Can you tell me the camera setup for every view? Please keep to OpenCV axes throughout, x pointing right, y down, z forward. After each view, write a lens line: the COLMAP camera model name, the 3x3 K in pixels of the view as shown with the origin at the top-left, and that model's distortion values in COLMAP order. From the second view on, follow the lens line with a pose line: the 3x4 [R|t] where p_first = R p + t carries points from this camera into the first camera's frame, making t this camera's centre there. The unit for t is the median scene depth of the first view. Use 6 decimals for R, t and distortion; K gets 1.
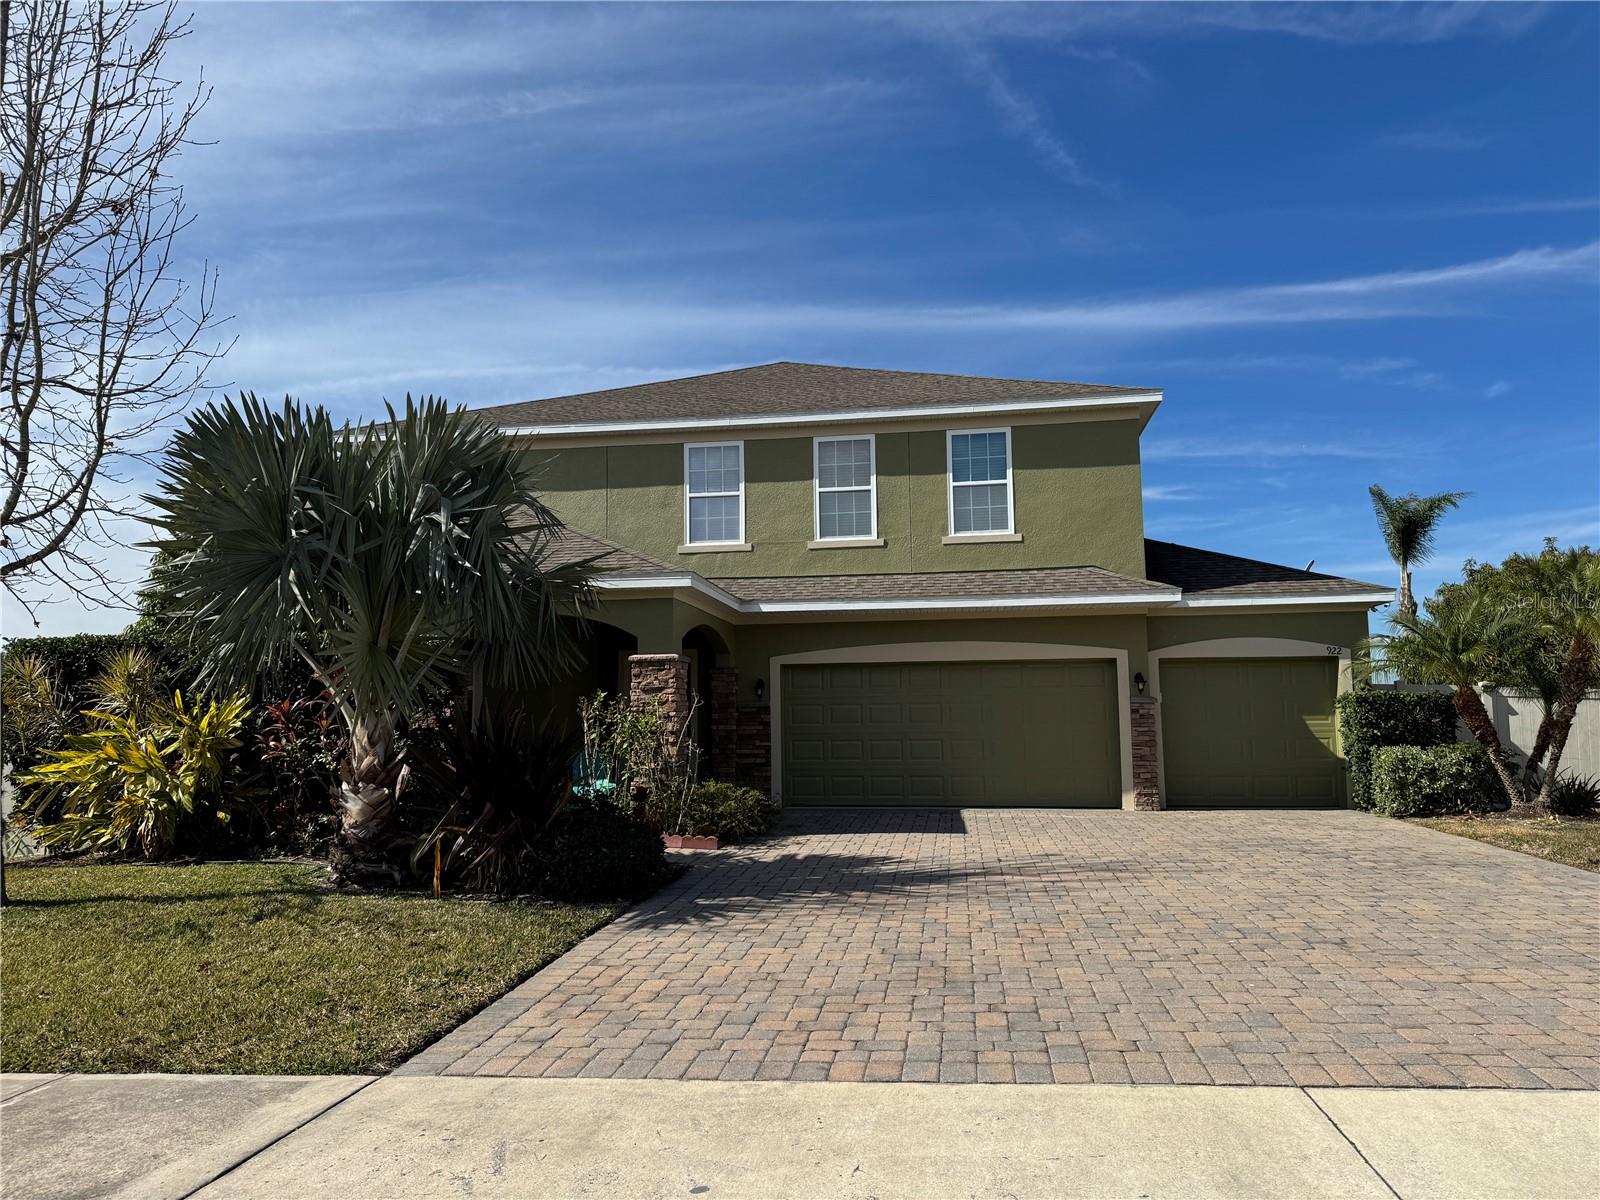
lens RADIAL K [[1108.3, 0, 800.0], [0, 1108.3, 600.0], [0, 0, 1]] dist [0.186650, -0.300441]
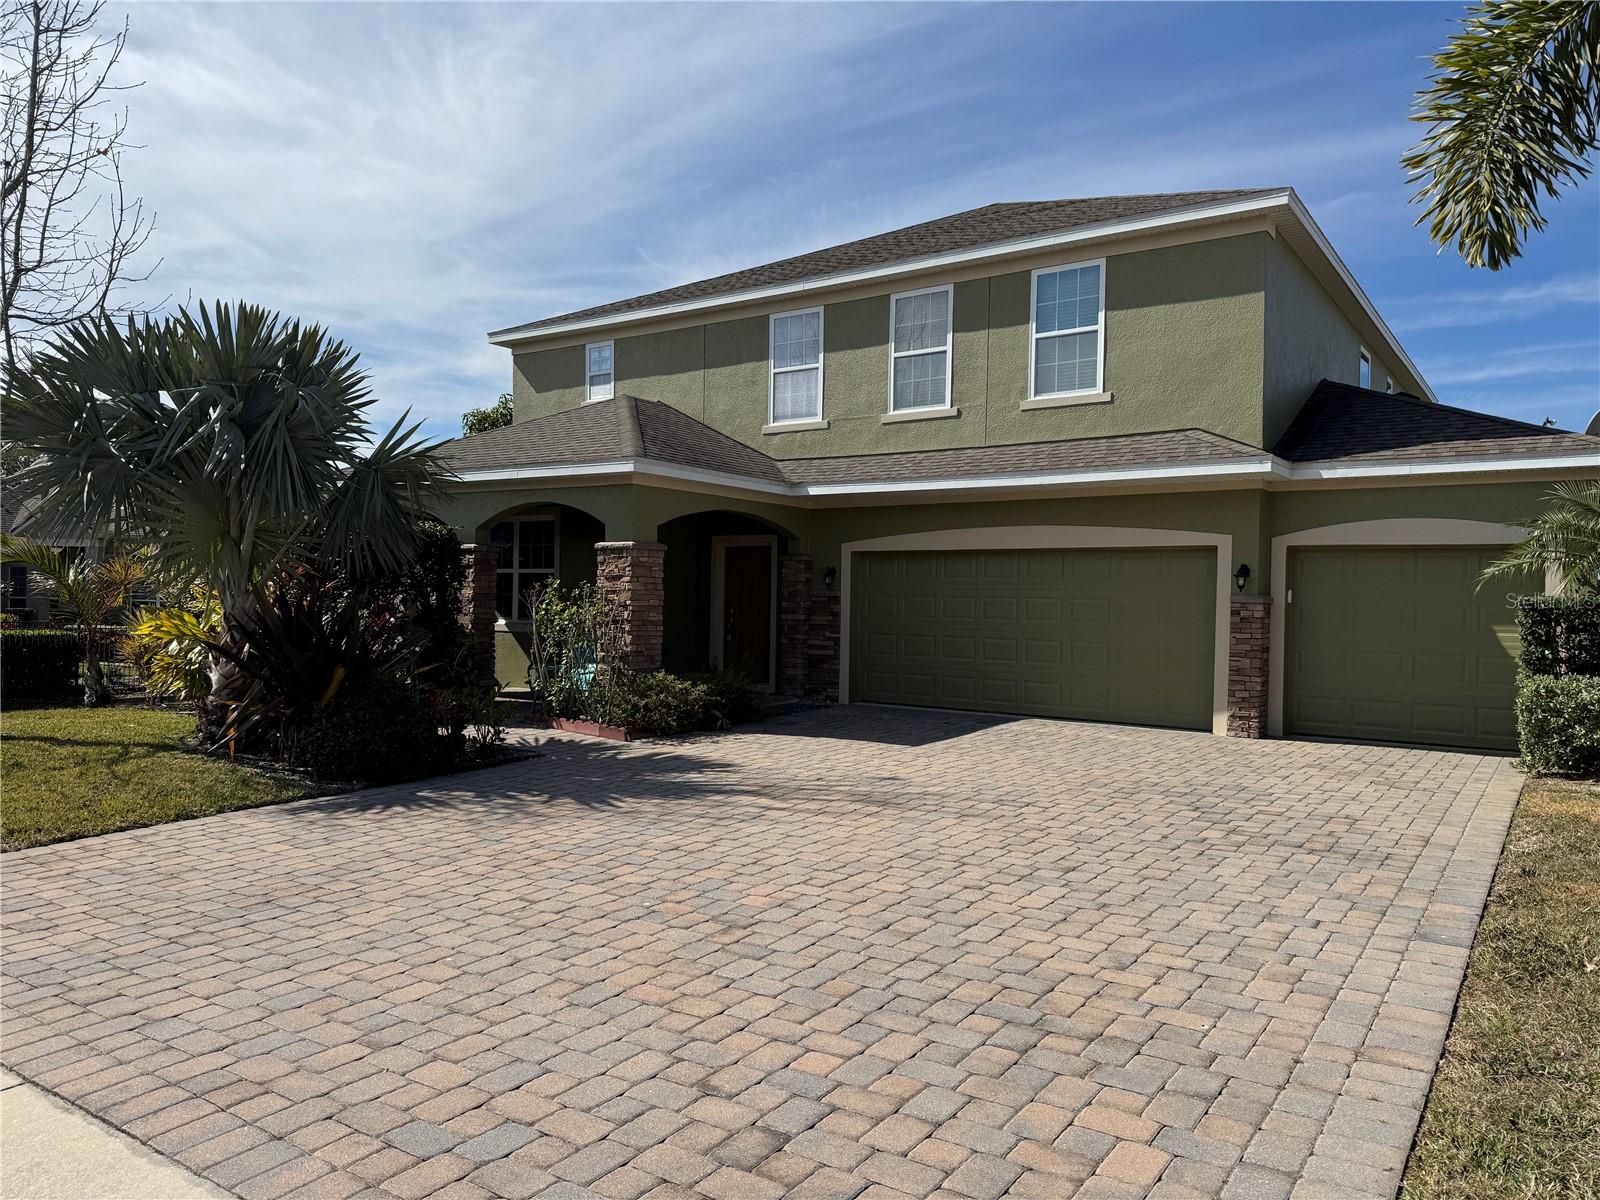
lens RADIAL K [[1108.3, 0, 800.0], [0, 1108.3, 600.0], [0, 0, 1]] dist [0.186650, -0.300441]
pose [[0.893357, 0.028344, -0.448452, 0.366346], [0.021345, 0.994205, 0.105359, -0.000225], [0.448840, -0.103695, 0.887575, 0.154938]]
